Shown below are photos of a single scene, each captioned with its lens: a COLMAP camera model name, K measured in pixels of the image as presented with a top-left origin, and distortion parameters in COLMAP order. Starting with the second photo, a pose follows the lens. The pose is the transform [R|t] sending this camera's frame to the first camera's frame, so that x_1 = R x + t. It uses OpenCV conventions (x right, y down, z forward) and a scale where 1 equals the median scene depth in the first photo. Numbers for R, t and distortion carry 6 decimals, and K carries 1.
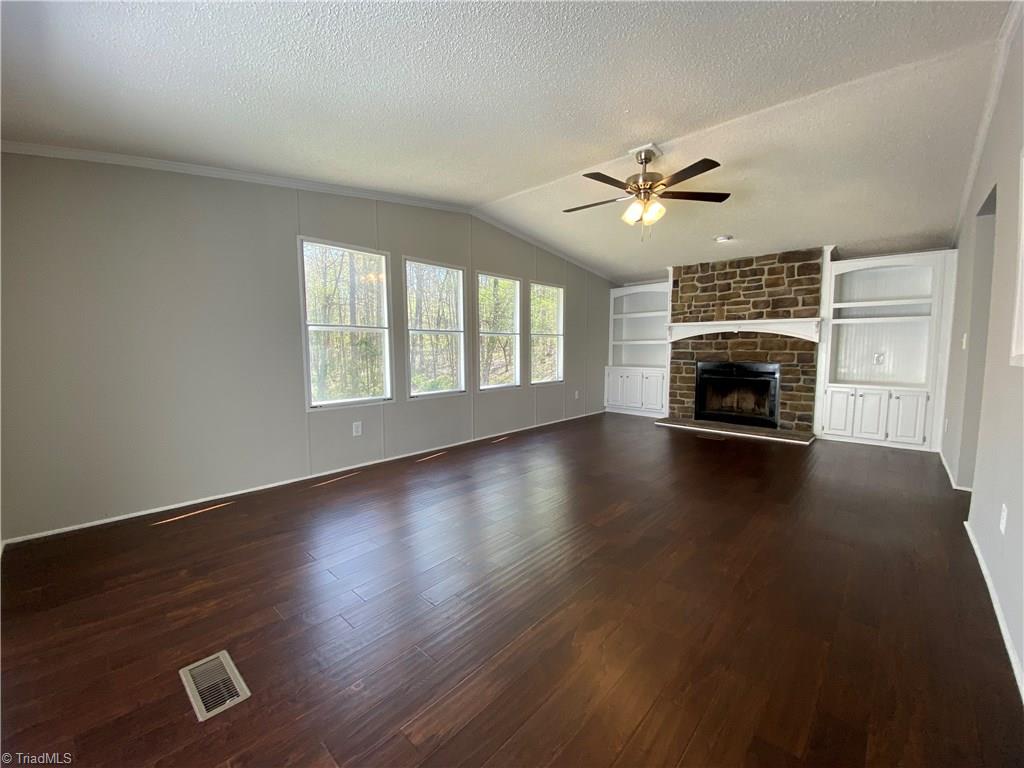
lens RADIAL K [[415.8, 0, 514.4], [0, 415.8, 399.0], [0, 0, 1]] dist [-0.012420, -0.000044]
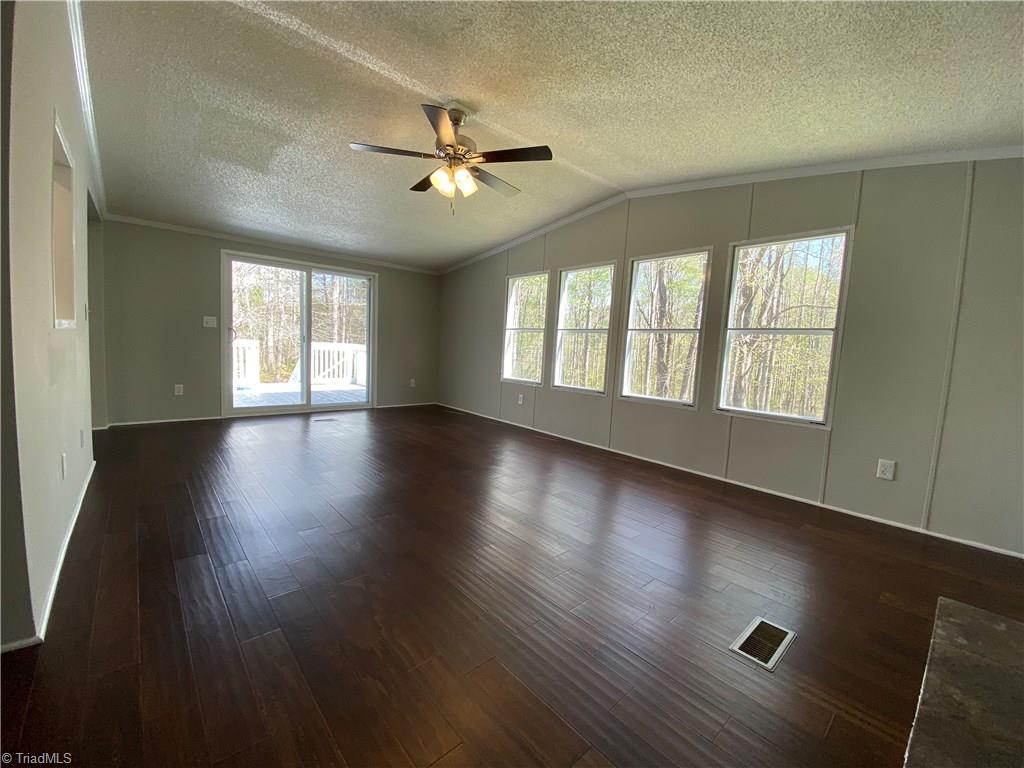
lens RADIAL K [[405.5, 0, 512.0], [0, 405.5, 384.0], [0, 0, 1]] dist [0.000644, -0.000032]
pose [[-0.122753, 0.092097, -0.988155, 0.758241], [-0.159530, 0.980906, 0.111239, -0.100241], [0.979532, 0.171295, -0.105717, 0.834511]]
